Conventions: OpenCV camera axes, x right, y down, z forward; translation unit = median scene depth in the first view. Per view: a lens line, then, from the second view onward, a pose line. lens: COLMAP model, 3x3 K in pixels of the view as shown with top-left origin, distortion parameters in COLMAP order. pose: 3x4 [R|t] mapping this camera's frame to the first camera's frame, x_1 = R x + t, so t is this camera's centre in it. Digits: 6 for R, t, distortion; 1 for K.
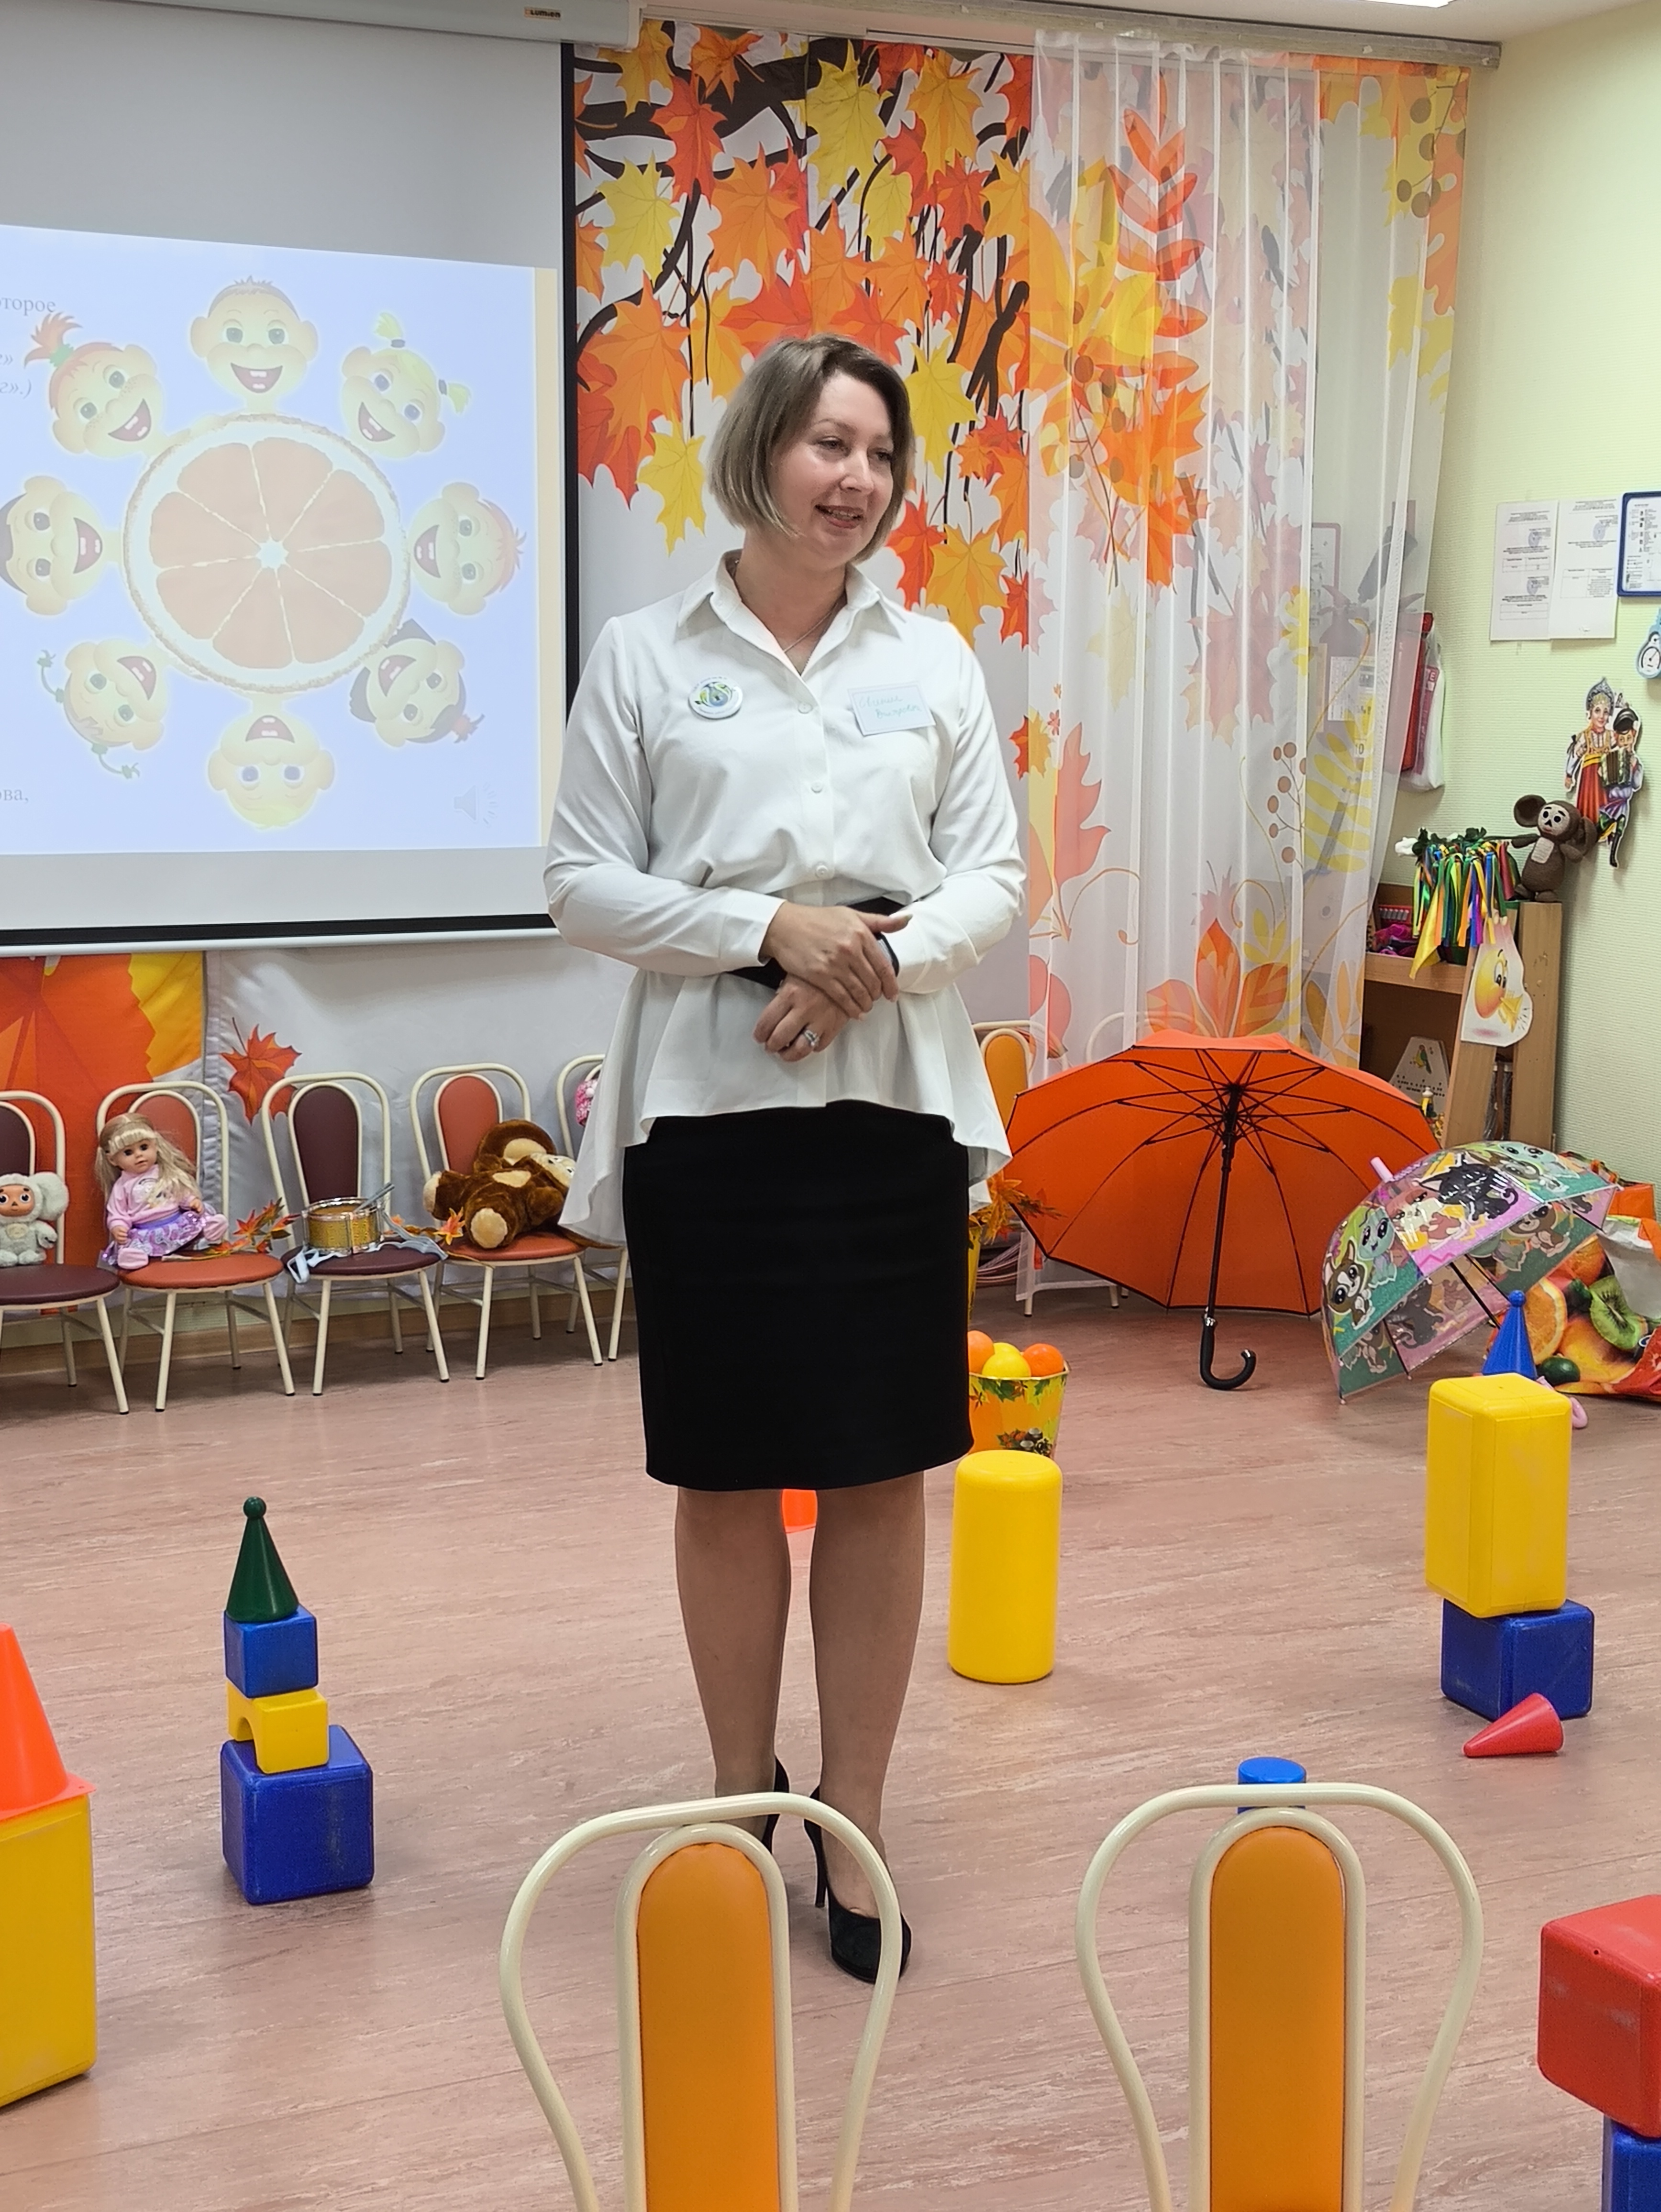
lens RADIAL K [[3105.4, 0, 821.1], [0, 3105.4, 1114.9], [0, 0, 1]] dist [0.028970, 0.457840]
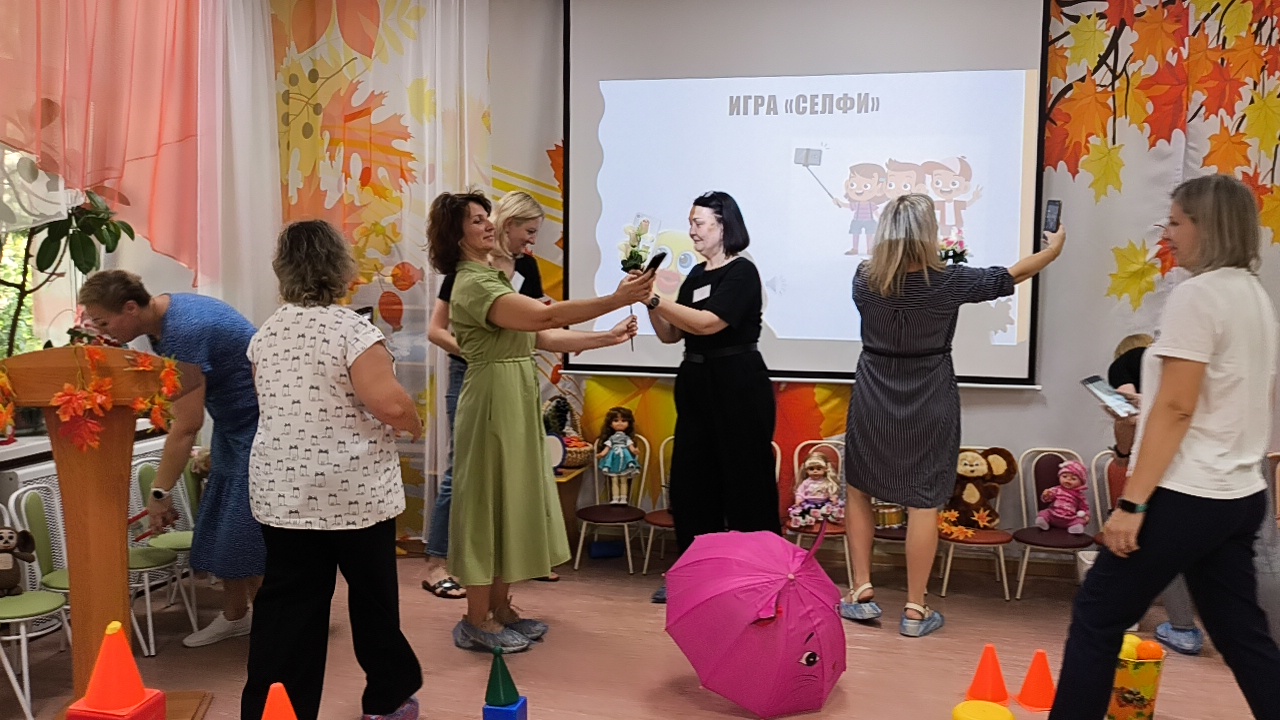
lens RADIAL K [[1169.0, 0, 639.8], [0, 1169.0, 368.6], [0, 0, 1]] dist [0.008881, -0.013408]
pose [[0.763817, 0.062697, -0.642381, 0.220823], [-0.095048, 0.995346, -0.015869, -0.034773], [0.638397, 0.073178, 0.766221, 0.244435]]
